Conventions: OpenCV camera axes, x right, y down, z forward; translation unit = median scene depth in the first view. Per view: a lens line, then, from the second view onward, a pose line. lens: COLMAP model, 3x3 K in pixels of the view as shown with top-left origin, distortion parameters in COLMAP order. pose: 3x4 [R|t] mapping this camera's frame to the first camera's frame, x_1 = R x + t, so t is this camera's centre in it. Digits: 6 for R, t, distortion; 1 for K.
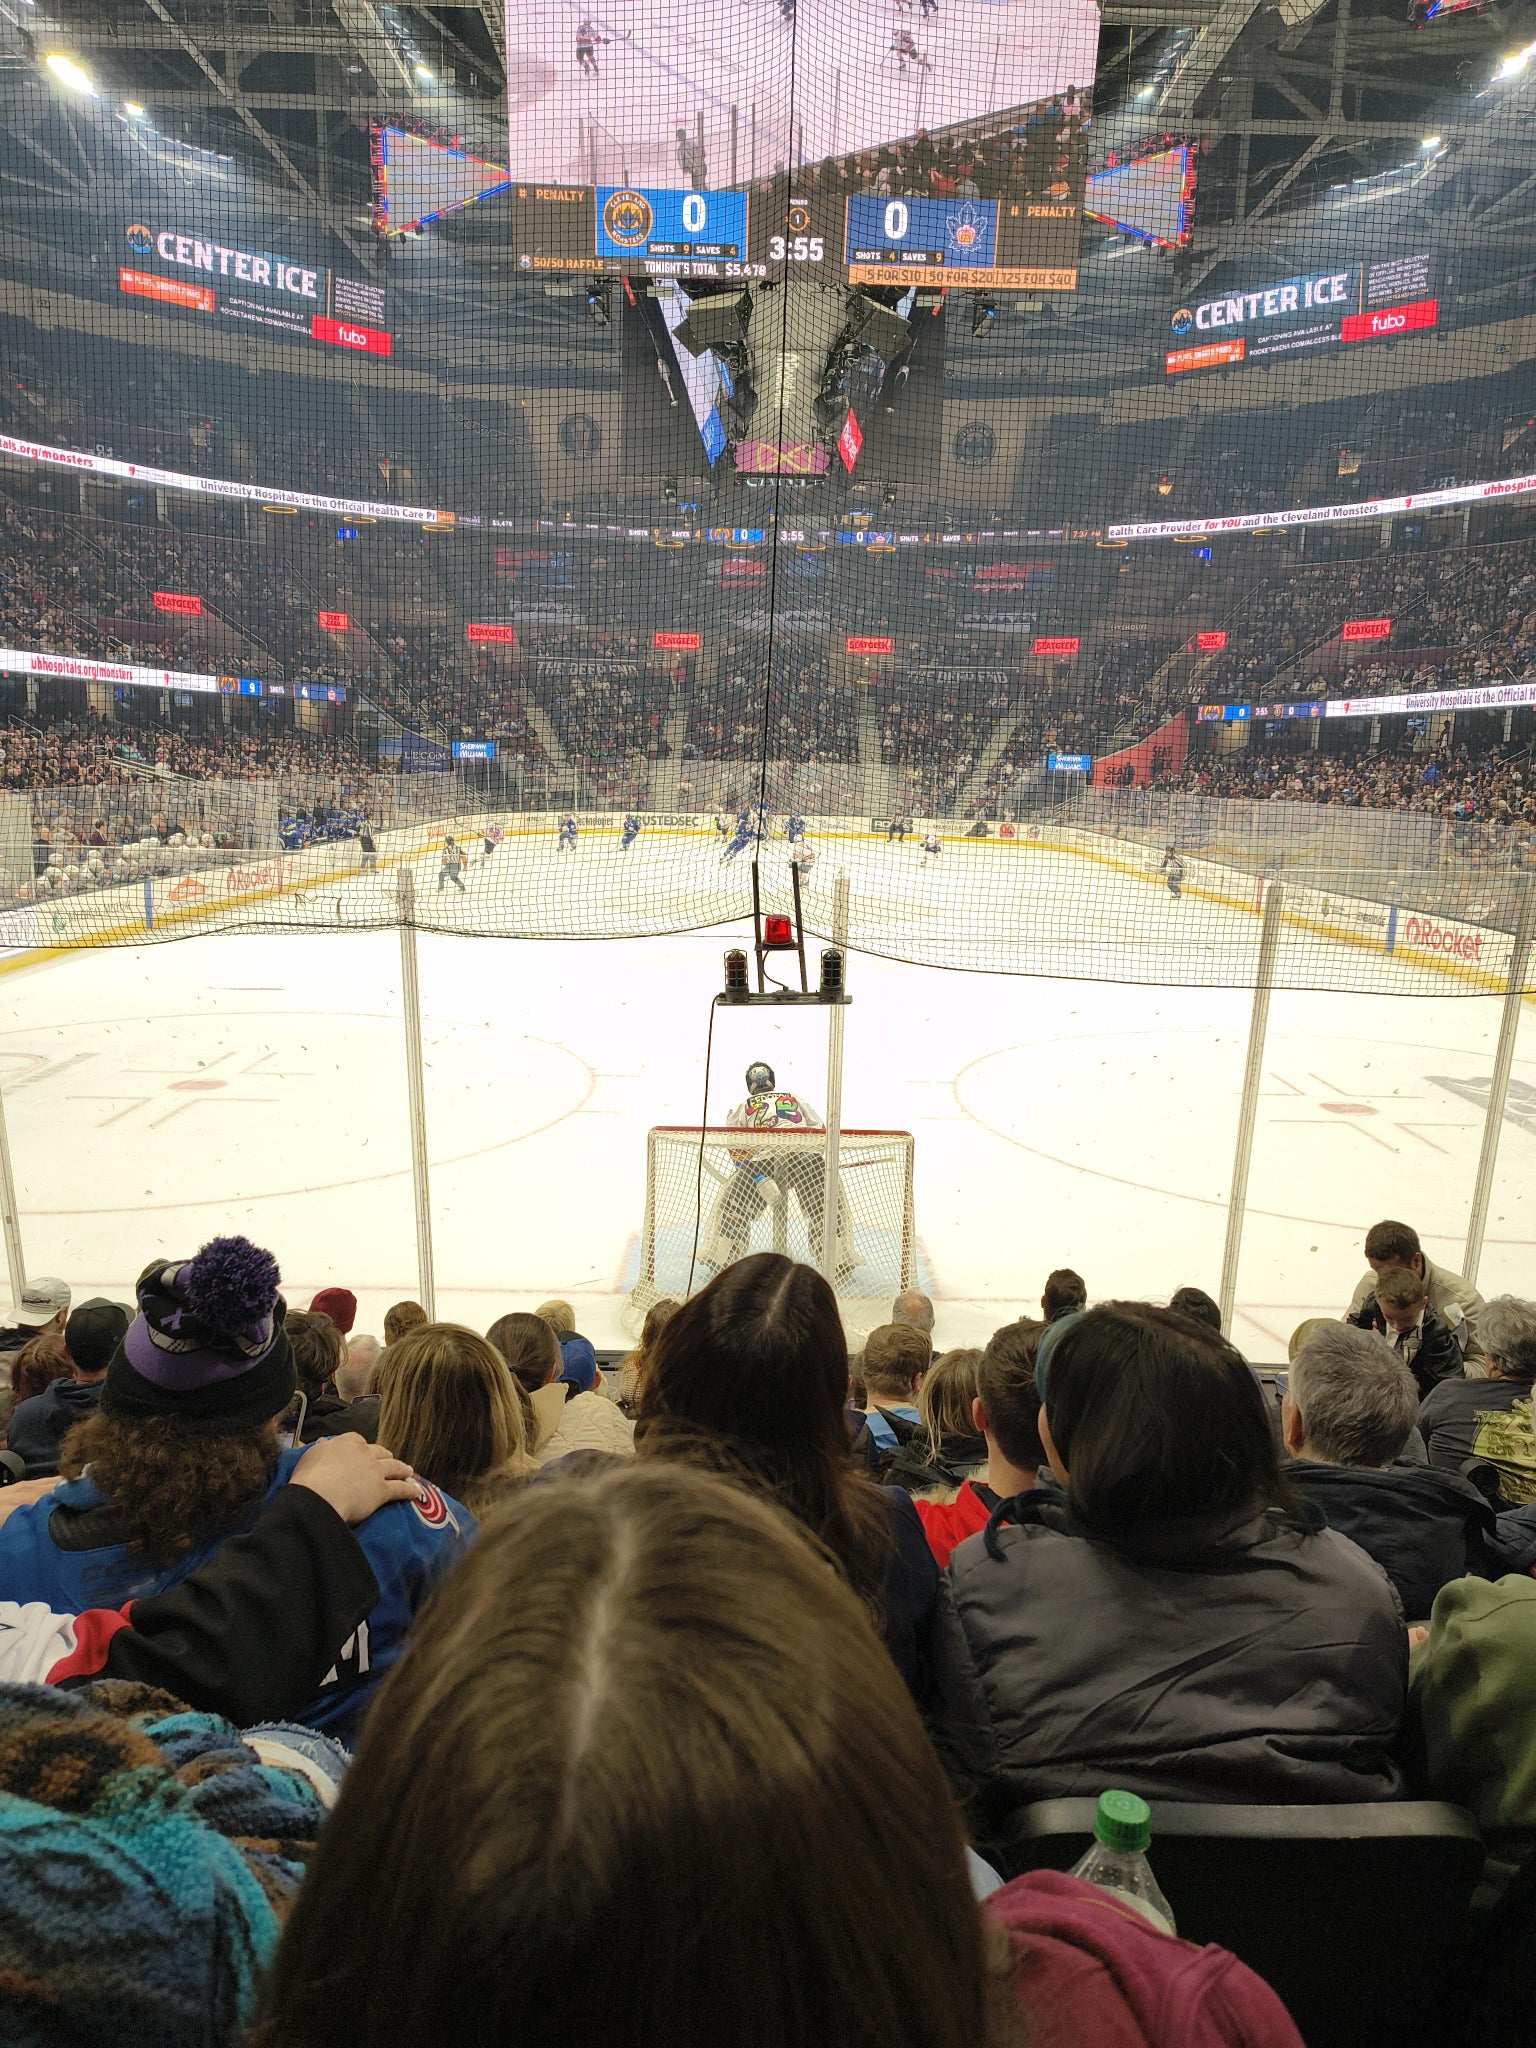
lens RADIAL K [[1454.8, 0, 773.0], [0, 1454.8, 1052.3], [0, 0, 1]] dist [0.002532, 0.000821]
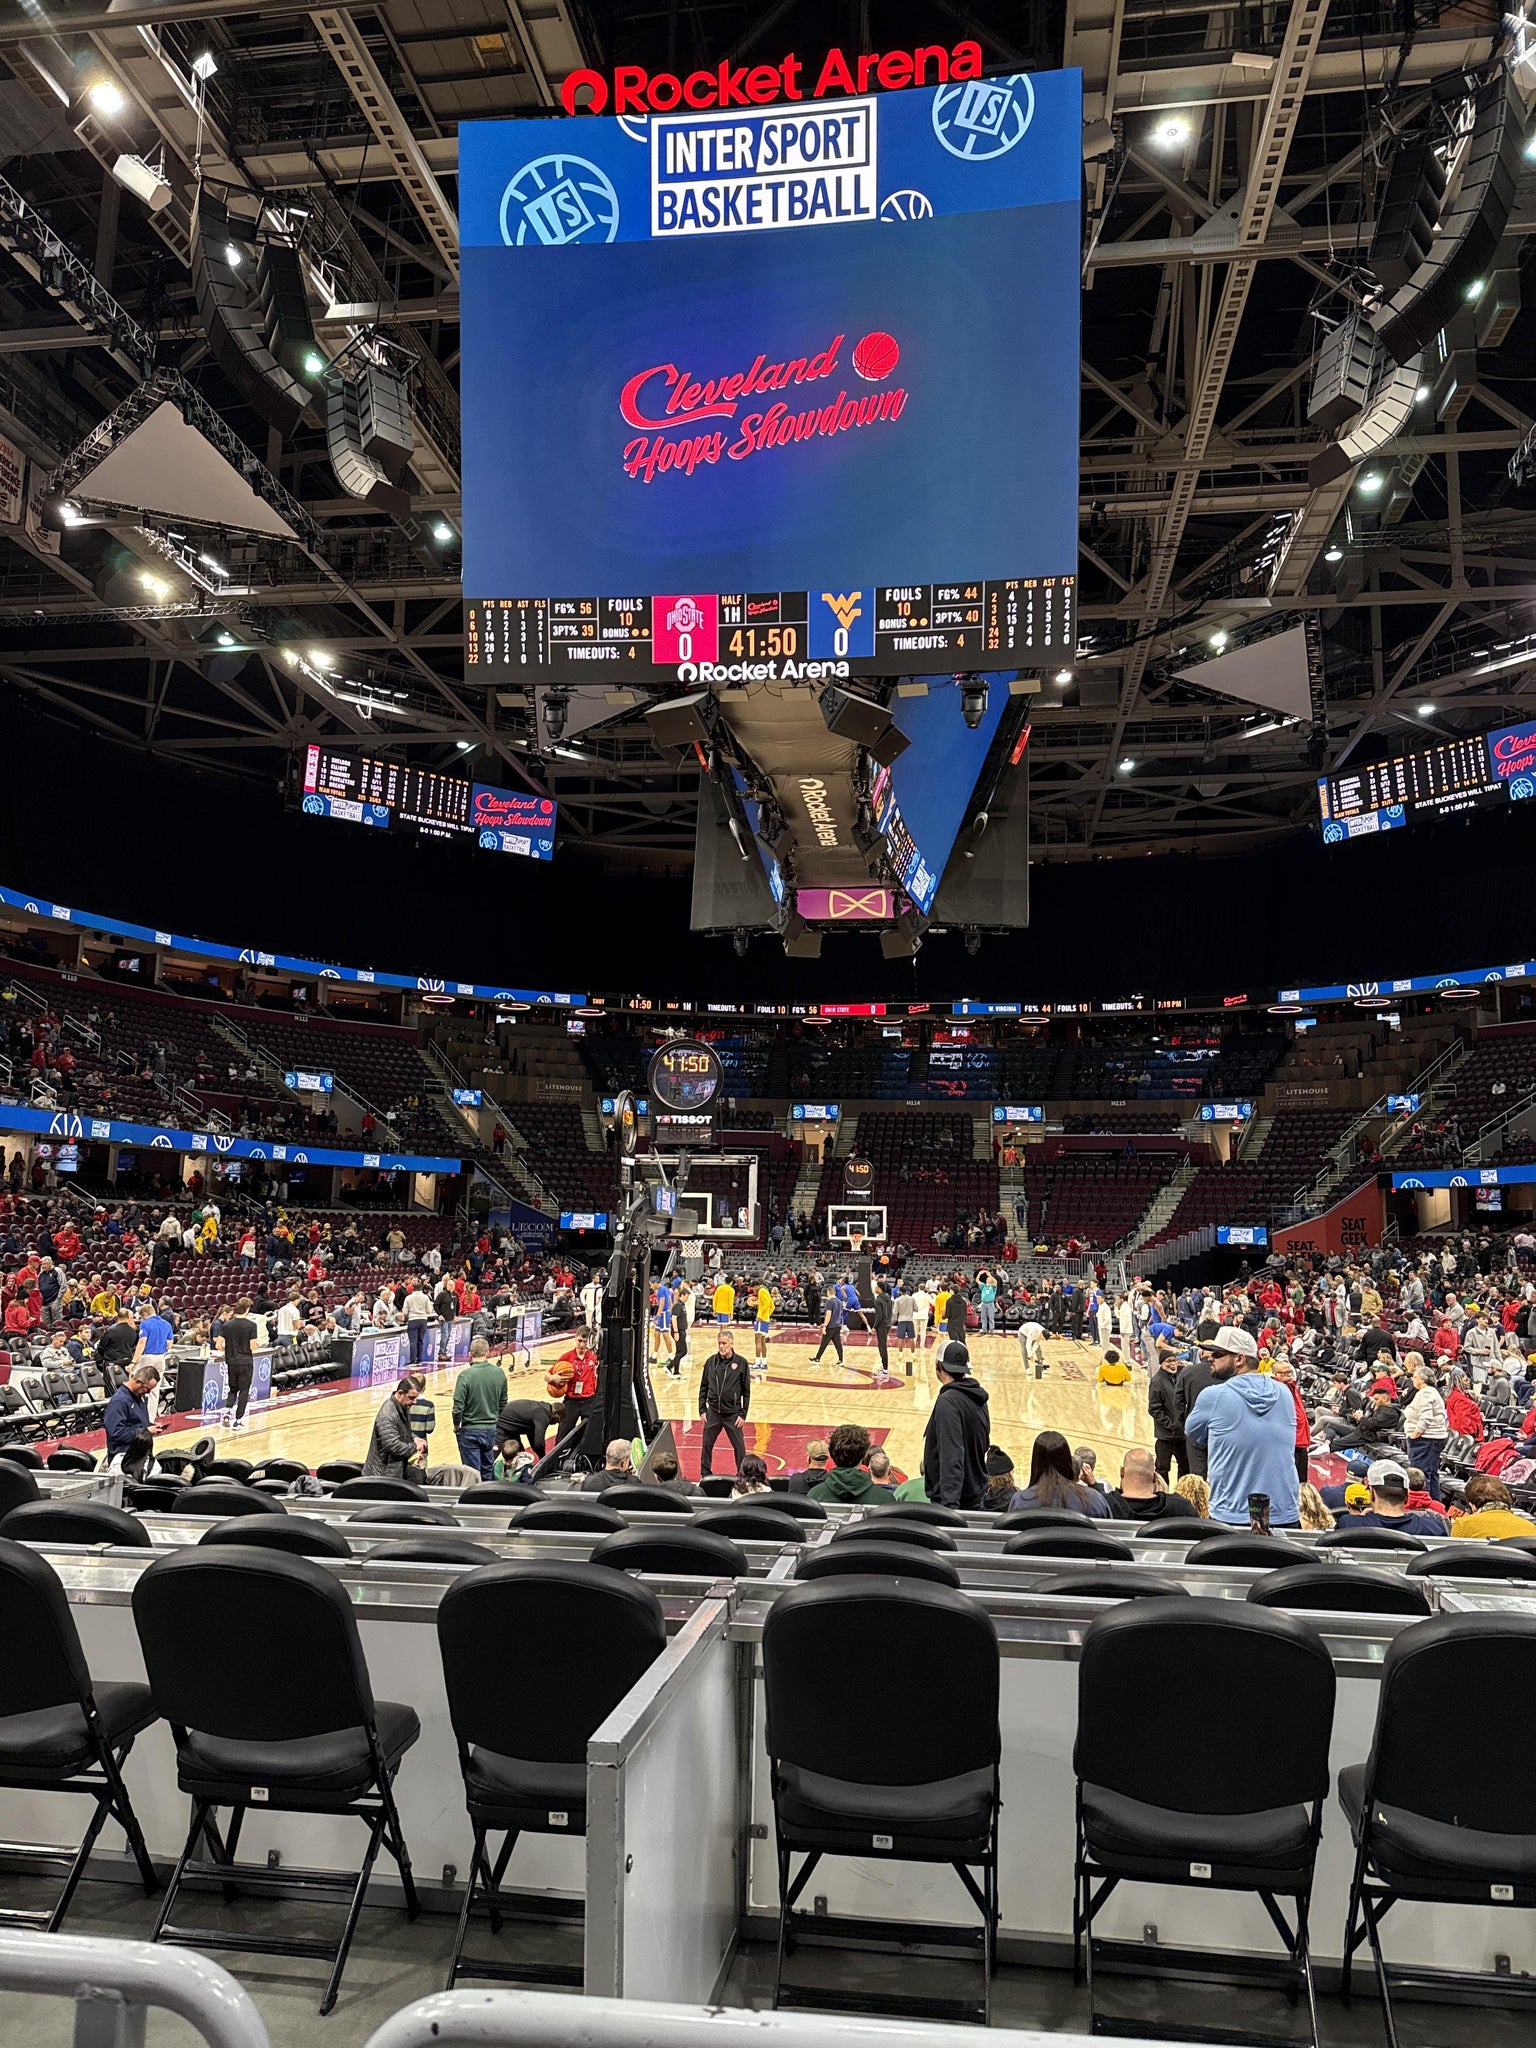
lens RADIAL K [[1463.6, 0, 766.8], [0, 1463.6, 1033.9], [0, 0, 1]] dist [0.102139, -0.105168]
pose [[0.988288, -0.023634, -0.150762, 0.060583], [-0.029078, 0.940667, -0.338082, -0.001838], [0.149807, 0.338506, 0.928963, 0.084584]]
